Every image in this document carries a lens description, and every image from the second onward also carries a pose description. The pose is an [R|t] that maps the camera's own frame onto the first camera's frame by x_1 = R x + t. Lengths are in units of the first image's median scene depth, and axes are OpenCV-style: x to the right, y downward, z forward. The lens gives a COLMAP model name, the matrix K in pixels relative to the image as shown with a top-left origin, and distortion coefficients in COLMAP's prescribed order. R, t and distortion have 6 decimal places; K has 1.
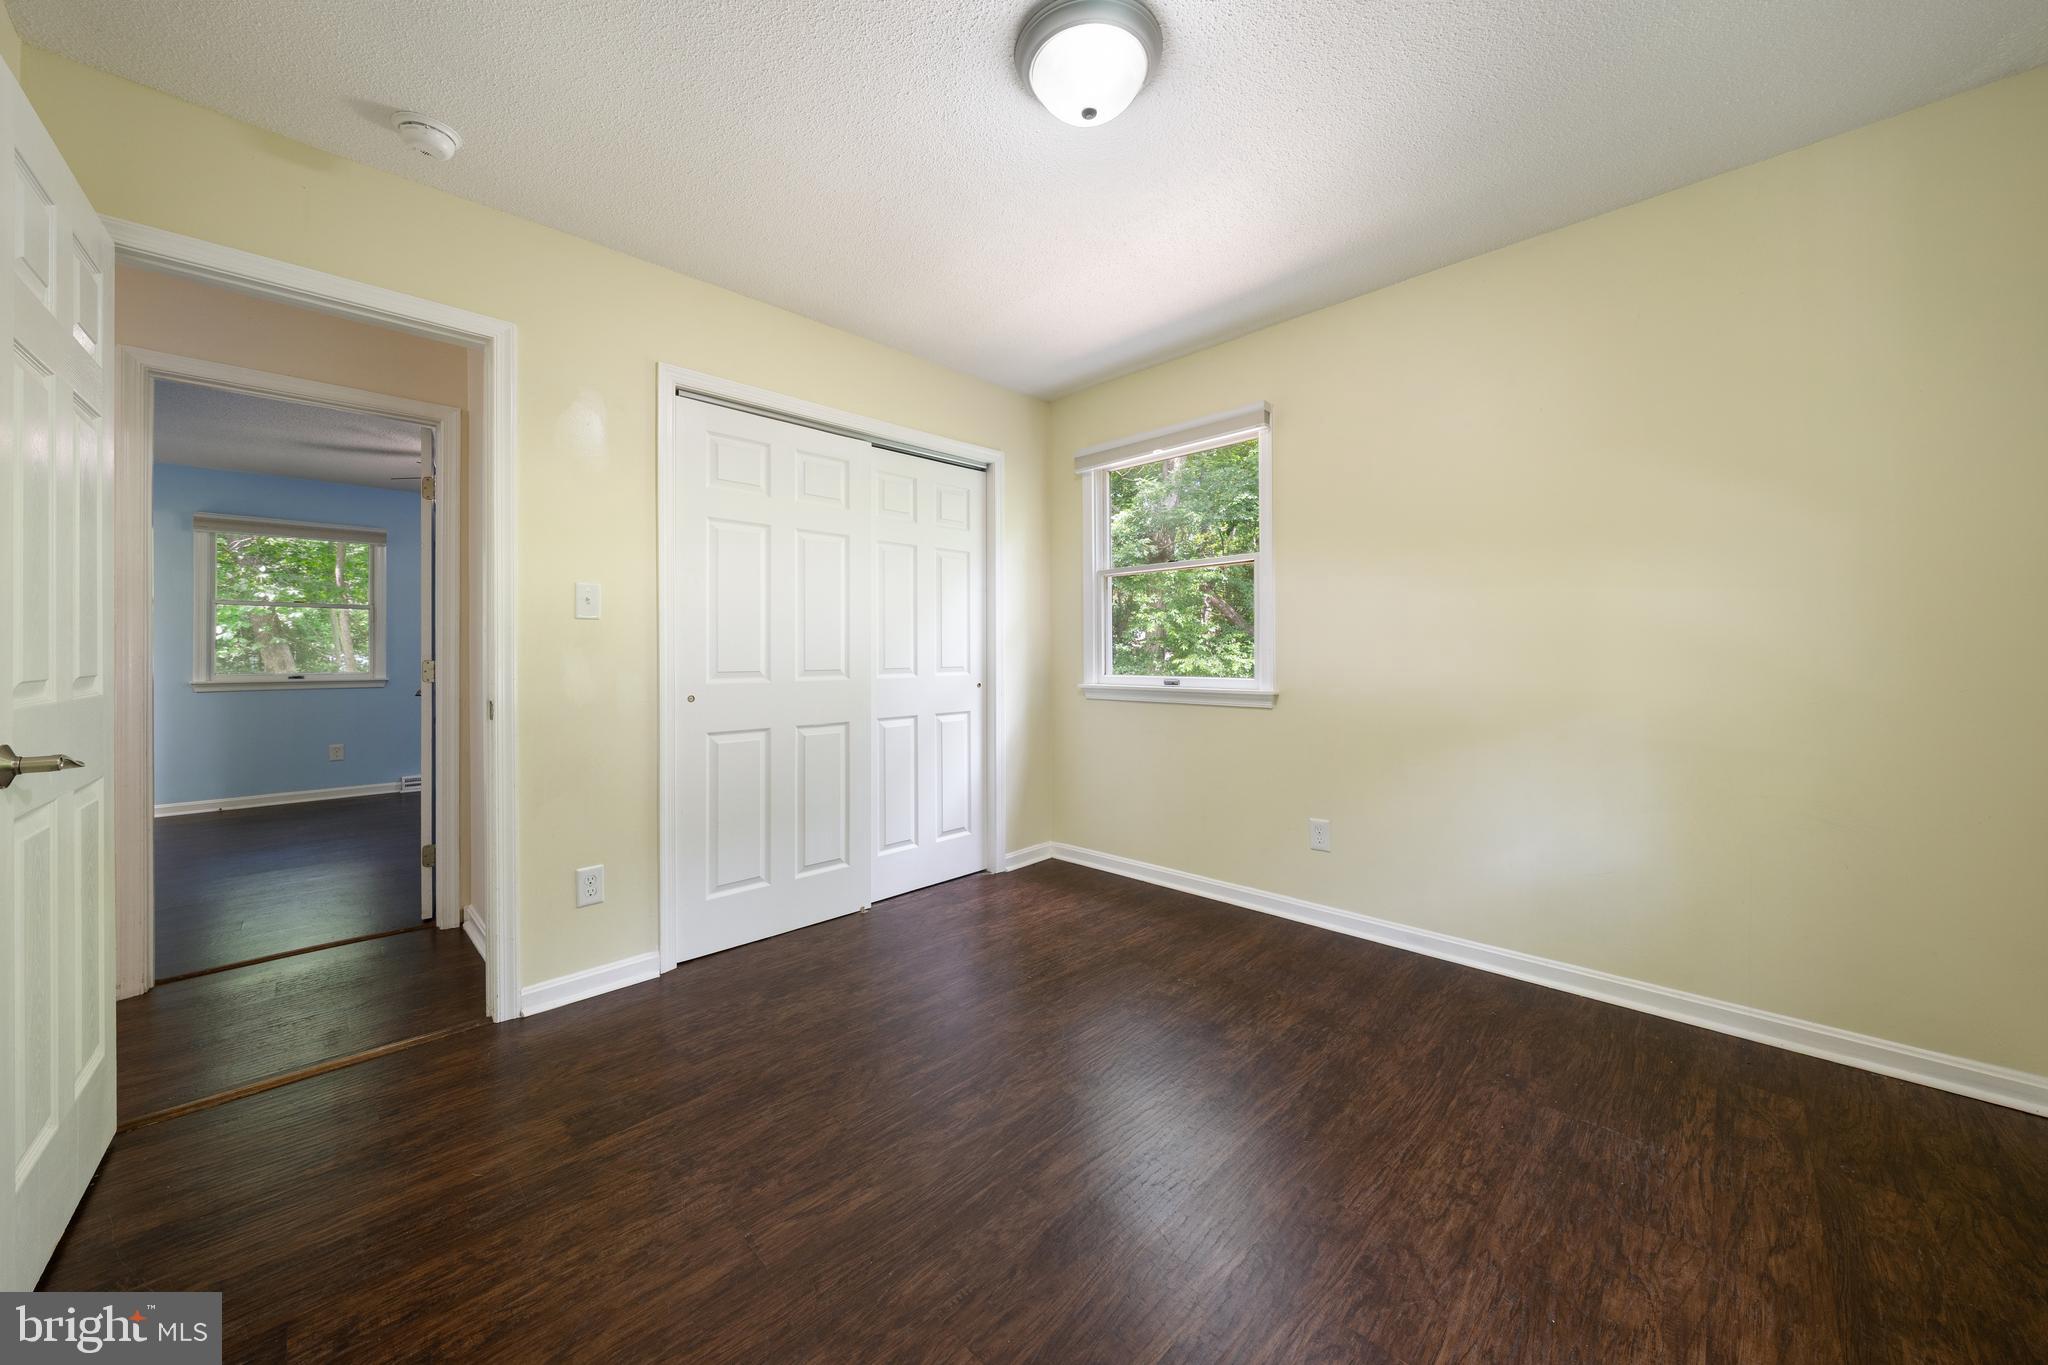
lens RADIAL K [[708.3, 0, 1002.7], [0, 708.3, 653.7], [0, 0, 1]] dist [-0.004962, 0.000194]
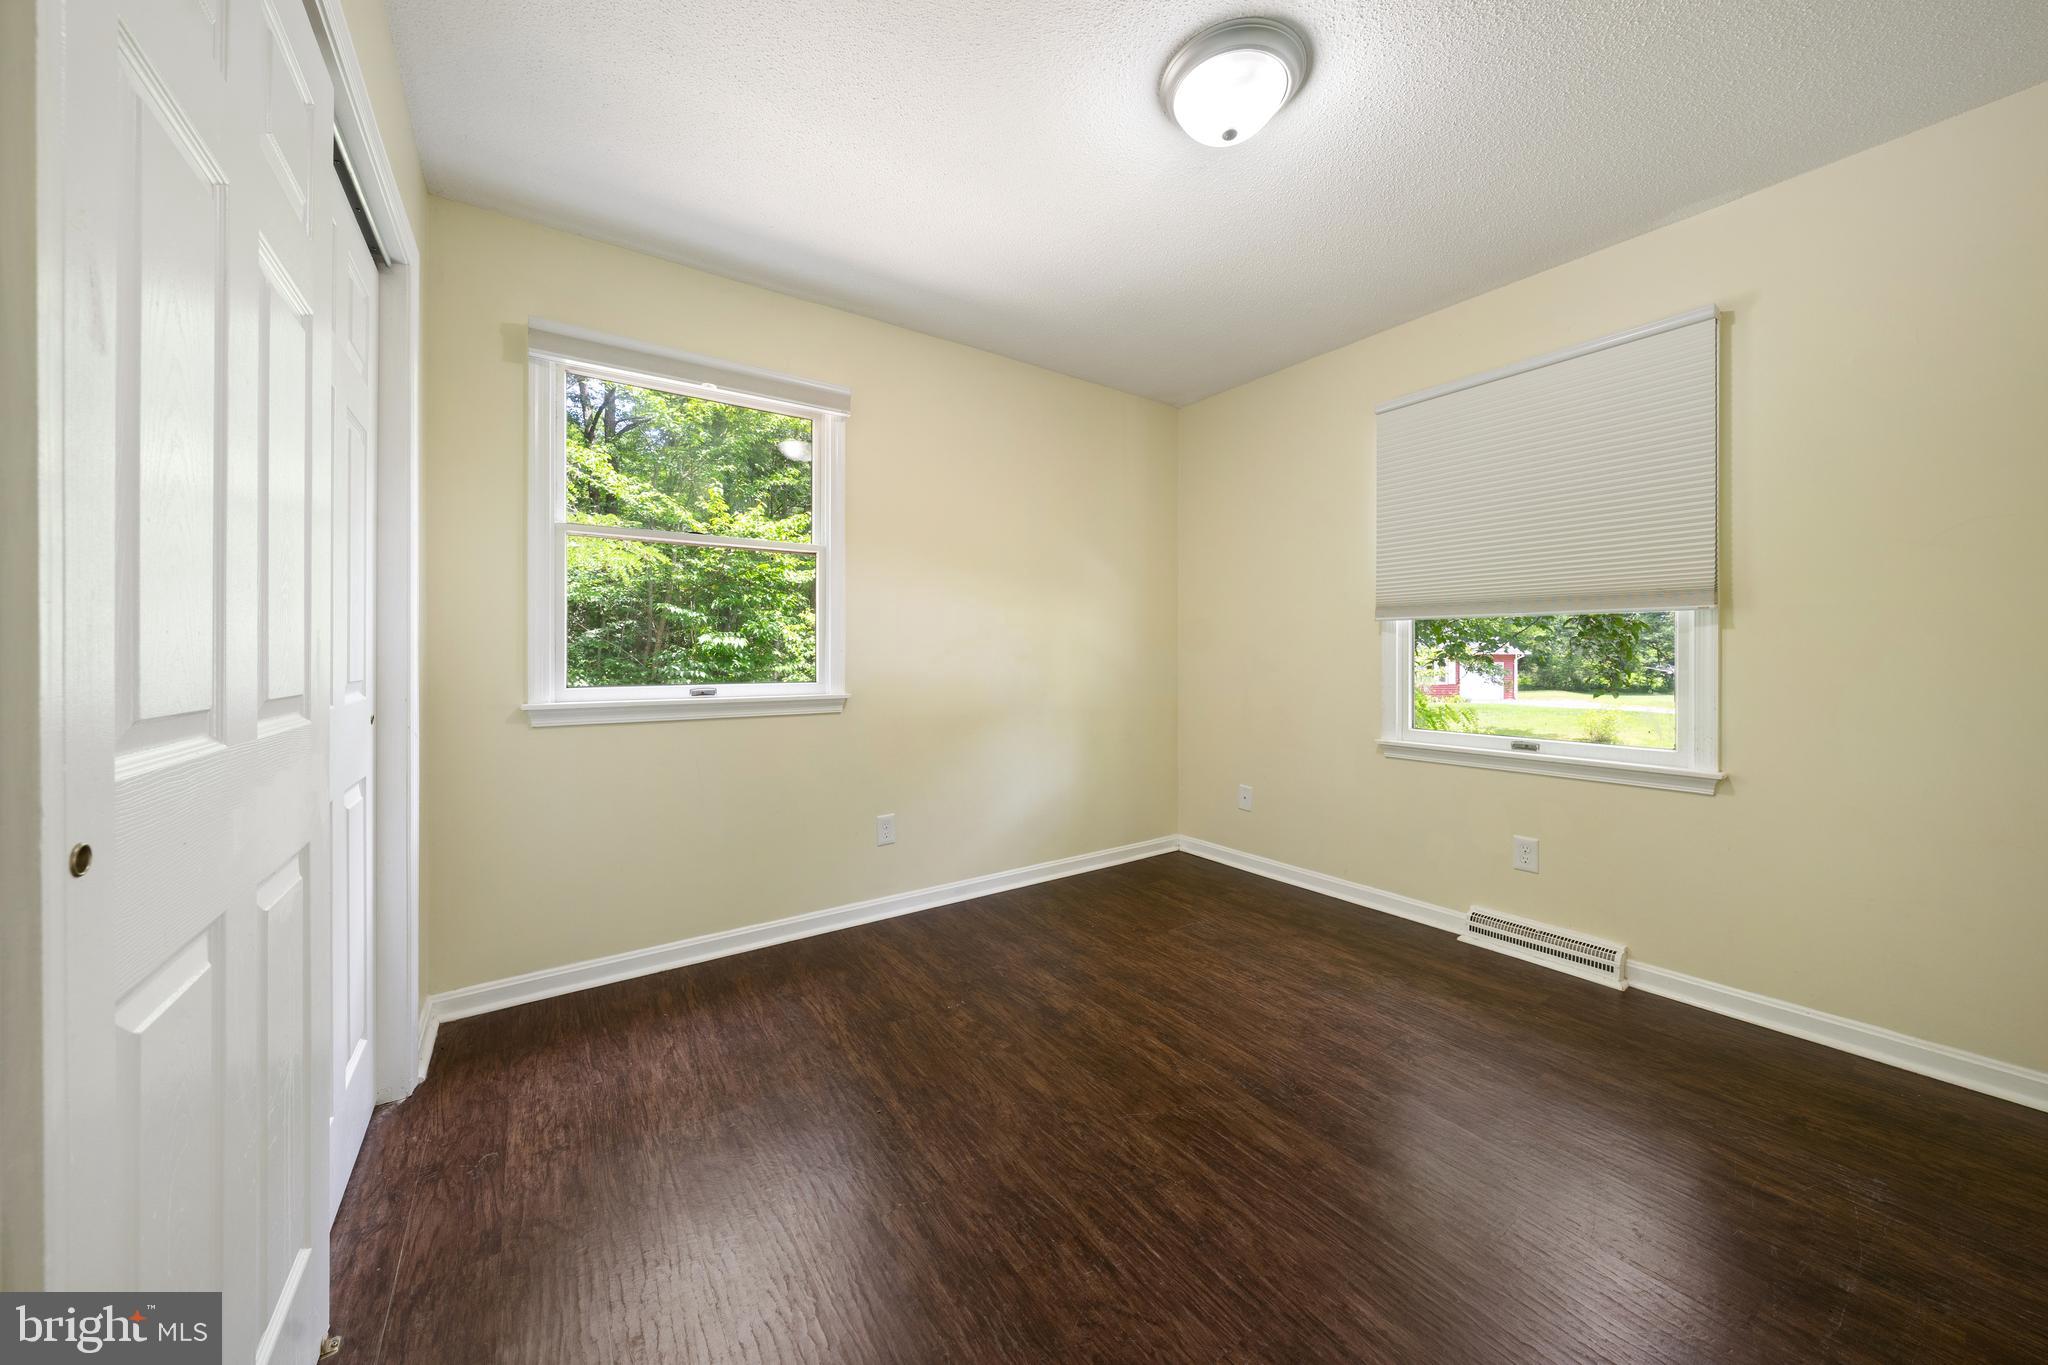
lens RADIAL K [[690.7, 0, 1039.0], [0, 690.7, 662.2], [0, 0, 1]] dist [-0.007281, -0.000091]
pose [[0.162583, -0.009078, 0.986653, -0.555200], [-0.006445, 0.999927, 0.010262, -0.003392], [-0.986674, -0.008028, 0.162512, 0.660514]]
